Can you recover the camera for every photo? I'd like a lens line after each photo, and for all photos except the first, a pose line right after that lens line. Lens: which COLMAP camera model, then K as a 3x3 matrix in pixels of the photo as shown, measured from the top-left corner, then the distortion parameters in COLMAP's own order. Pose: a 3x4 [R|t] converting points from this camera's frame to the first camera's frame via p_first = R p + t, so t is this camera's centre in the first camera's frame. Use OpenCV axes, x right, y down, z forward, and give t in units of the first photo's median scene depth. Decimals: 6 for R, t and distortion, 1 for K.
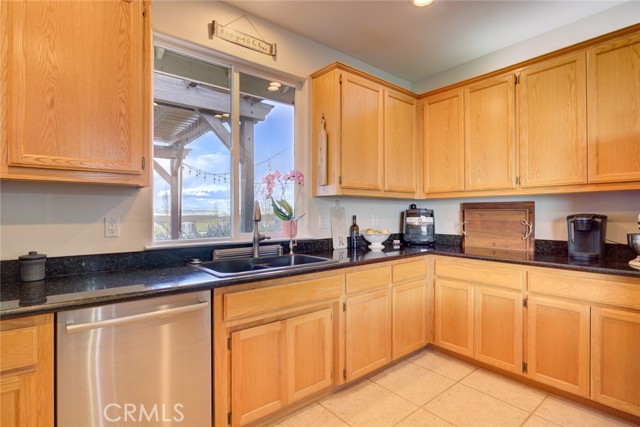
lens RADIAL K [[321.1, 0, 323.6], [0, 321.1, 212.3], [0, 0, 1]] dist [-0.006288, 0.001984]
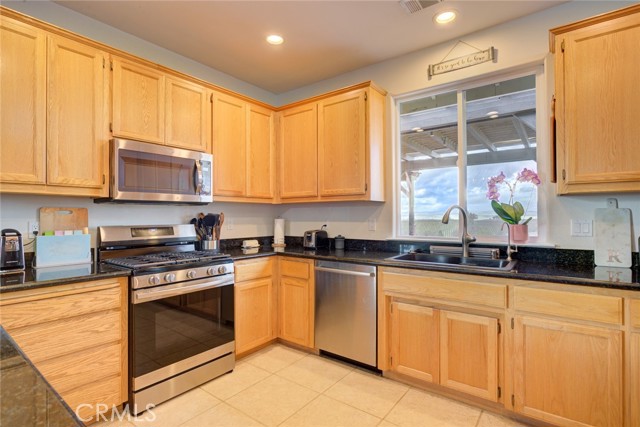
lens RADIAL K [[321.1, 0, 320.4], [0, 321.1, 214.2], [0, 0, 1]] dist [-0.006288, 0.001984]
pose [[0.227294, -0.008053, -0.973793, 1.561452], [0.002495, 0.999967, -0.007687, 0.003814], [0.973823, -0.000682, 0.227306, 0.565462]]
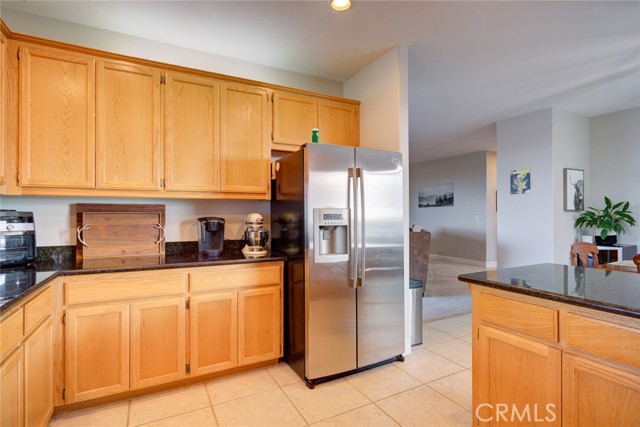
lens RADIAL K [[321.1, 0, 324.2], [0, 321.1, 210.6], [0, 0, 1]] dist [-0.006288, 0.001984]
pose [[0.193992, 0.013928, 0.980904, -0.236529], [-0.000792, 0.999901, -0.014041, -0.001798], [-0.981003, 0.001947, 0.193984, 0.310436]]
